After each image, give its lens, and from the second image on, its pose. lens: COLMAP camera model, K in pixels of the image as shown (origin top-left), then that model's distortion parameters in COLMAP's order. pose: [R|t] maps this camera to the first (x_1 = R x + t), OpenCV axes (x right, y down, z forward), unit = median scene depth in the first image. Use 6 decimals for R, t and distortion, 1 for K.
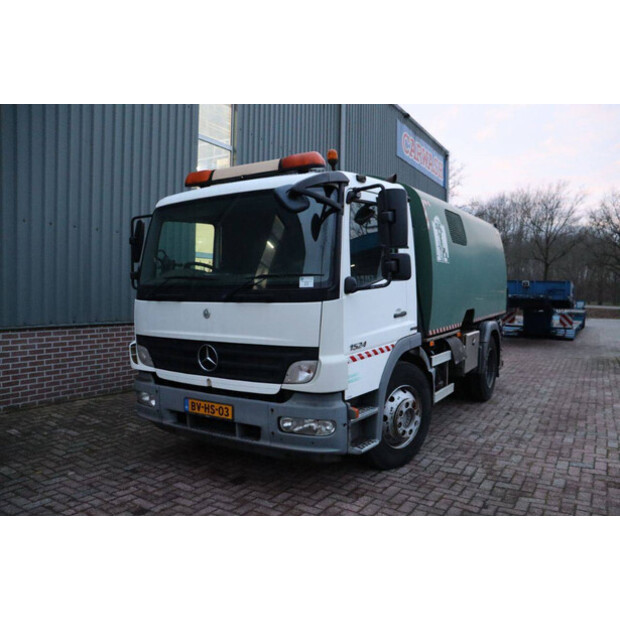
lens RADIAL K [[507.2, 0, 318.3], [0, 507.2, 311.2], [0, 0, 1]] dist [-0.163024, 0.127836]
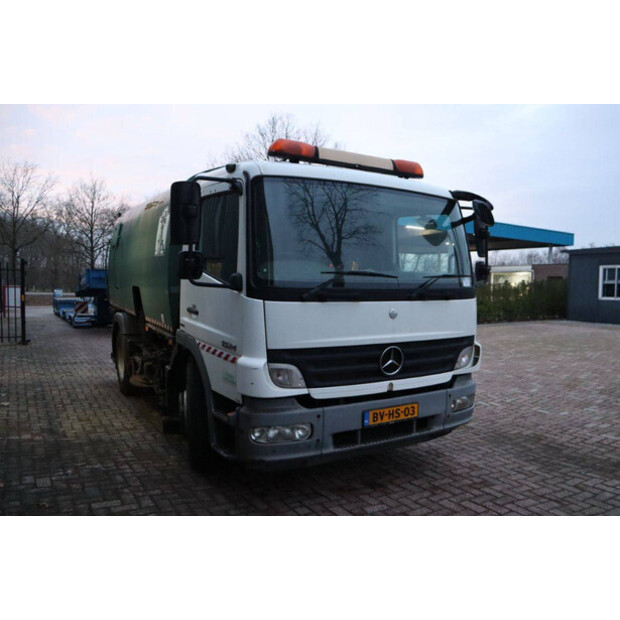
lens RADIAL K [[507.2, 0, 318.3], [0, 507.2, 311.2], [0, 0, 1]] dist [-0.163024, 0.127836]
pose [[0.466123, -0.050678, 0.883267, -1.096664], [0.026046, 0.998711, 0.043557, -0.043309], [-0.884337, 0.002703, 0.466842, 0.673024]]
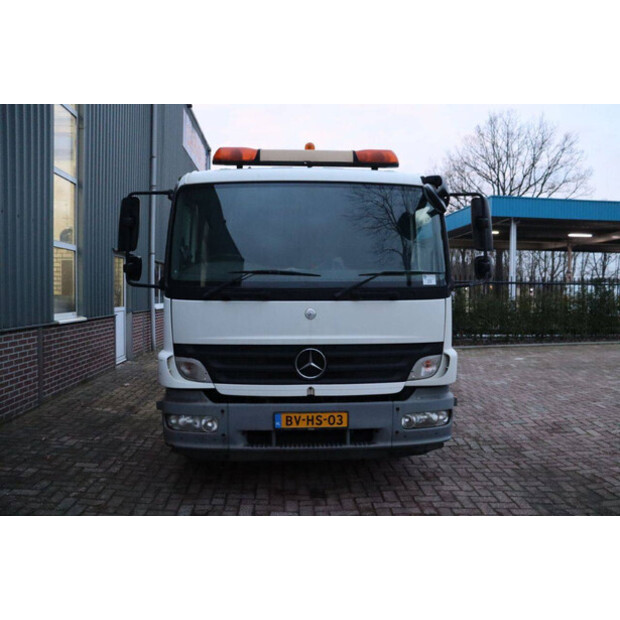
lens RADIAL K [[507.2, 0, 318.3], [0, 507.2, 311.2], [0, 0, 1]] dist [-0.163024, 0.127836]
pose [[0.822651, -0.029613, 0.567775, -0.705425], [0.023224, 0.999559, 0.018484, -0.015739], [-0.568073, -0.002020, 0.822976, 0.252755]]
